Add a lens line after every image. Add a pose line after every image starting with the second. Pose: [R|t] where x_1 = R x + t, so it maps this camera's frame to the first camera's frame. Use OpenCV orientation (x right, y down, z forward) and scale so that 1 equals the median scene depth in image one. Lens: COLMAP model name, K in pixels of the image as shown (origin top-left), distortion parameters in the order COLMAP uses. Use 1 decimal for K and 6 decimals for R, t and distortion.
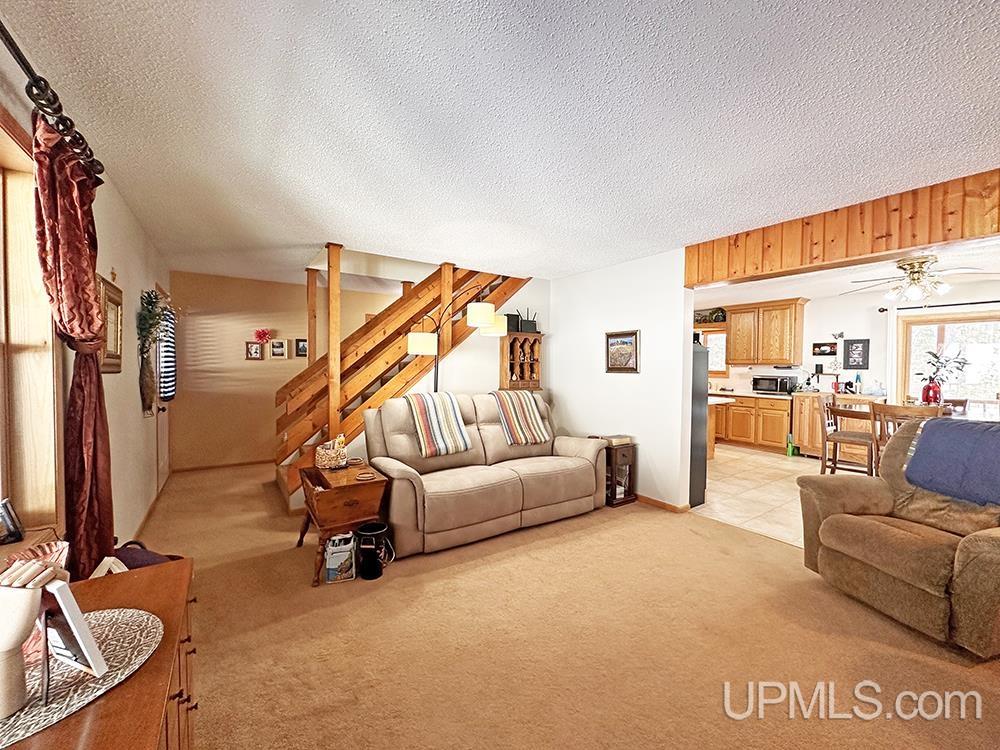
lens RADIAL K [[399.4, 0, 500.4], [0, 399.4, 375.6], [0, 0, 1]] dist [-0.002765, 0.001661]
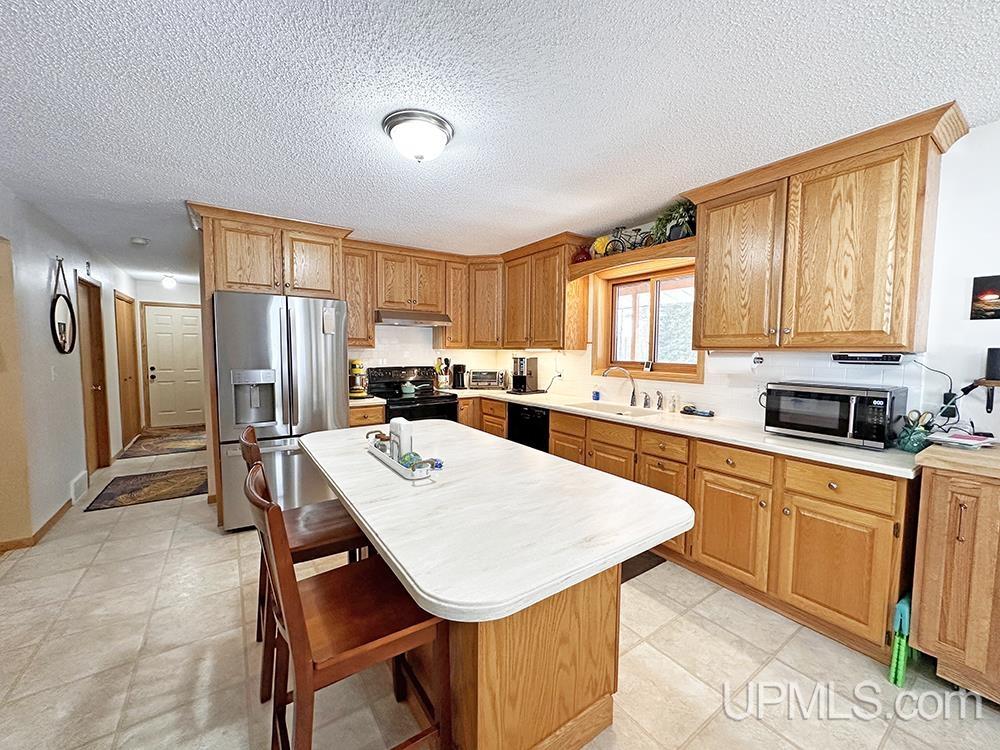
lens RADIAL K [[399.4, 0, 504.4], [0, 399.4, 375.7], [0, 0, 1]] dist [-0.002765, 0.001661]
pose [[0.999909, -0.000540, 0.013460, 0.436419], [0.000030, 0.999284, 0.037824, -0.019748], [-0.013471, -0.037821, 0.999194, 0.714969]]
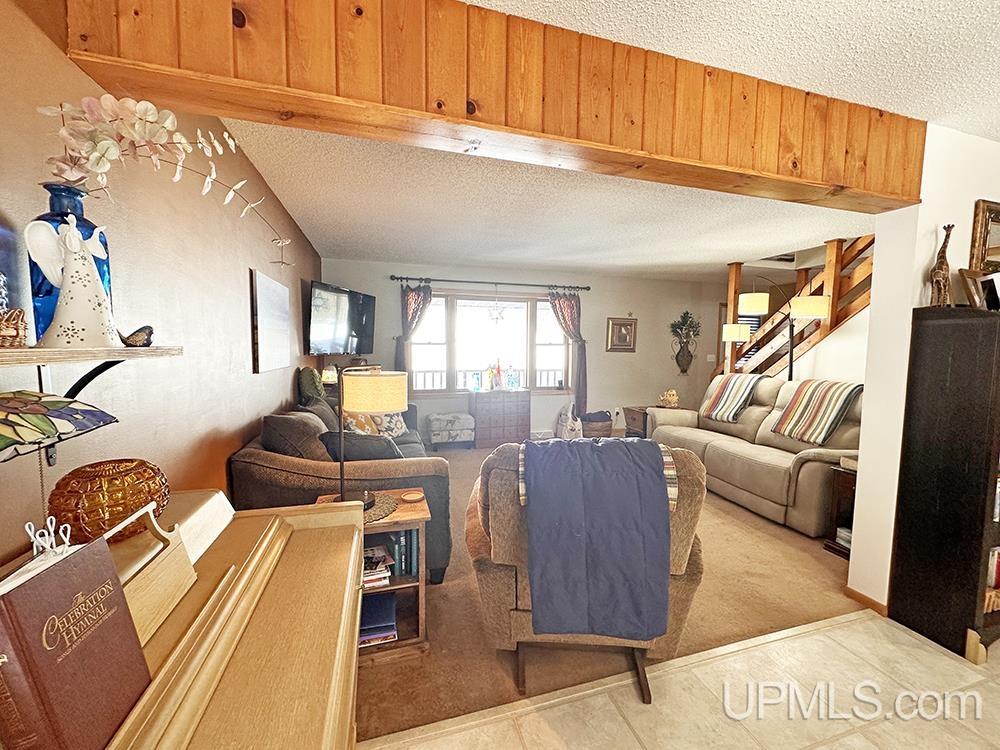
lens RADIAL K [[399.4, 0, 497.1], [0, 399.4, 375.7], [0, 0, 1]] dist [-0.002765, 0.001661]
pose [[-0.315874, 0.061351, -0.946816, 0.686945], [-0.036921, 0.996357, 0.076879, -0.005889], [0.948083, 0.059241, -0.312458, 0.396453]]
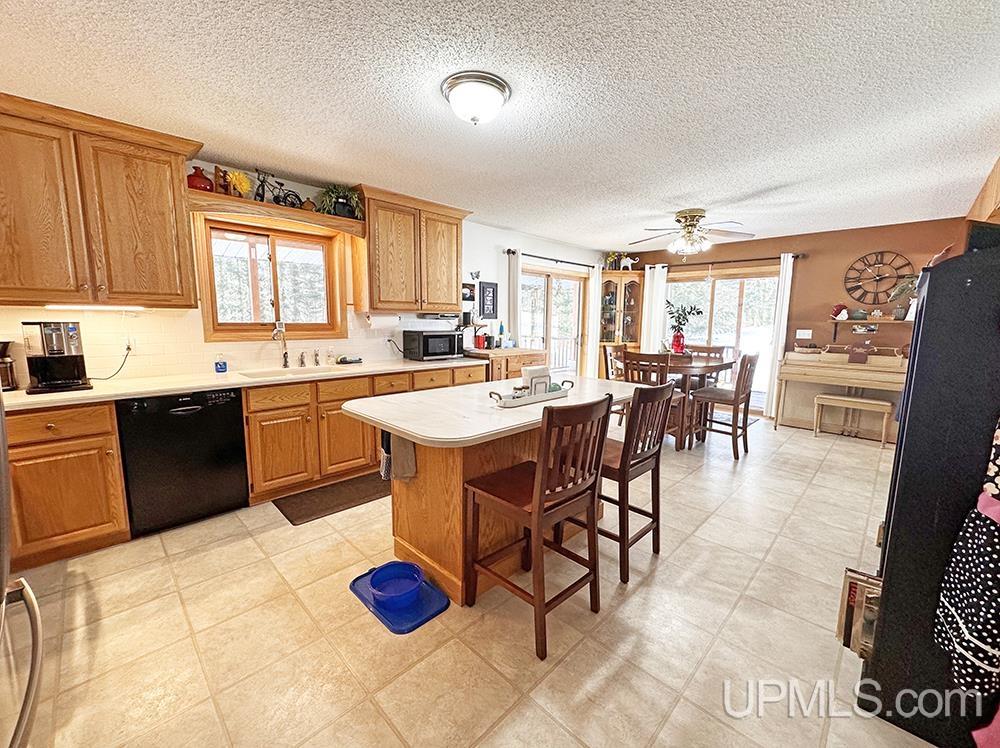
lens RADIAL K [[399.4, 0, 503.8], [0, 399.4, 373.5], [0, 0, 1]] dist [-0.002765, 0.001661]
pose [[-0.189403, -0.144780, 0.971167, 0.046440], [0.016156, 0.988476, 0.150511, -0.026404], [-0.981766, 0.044197, -0.184882, 1.068233]]
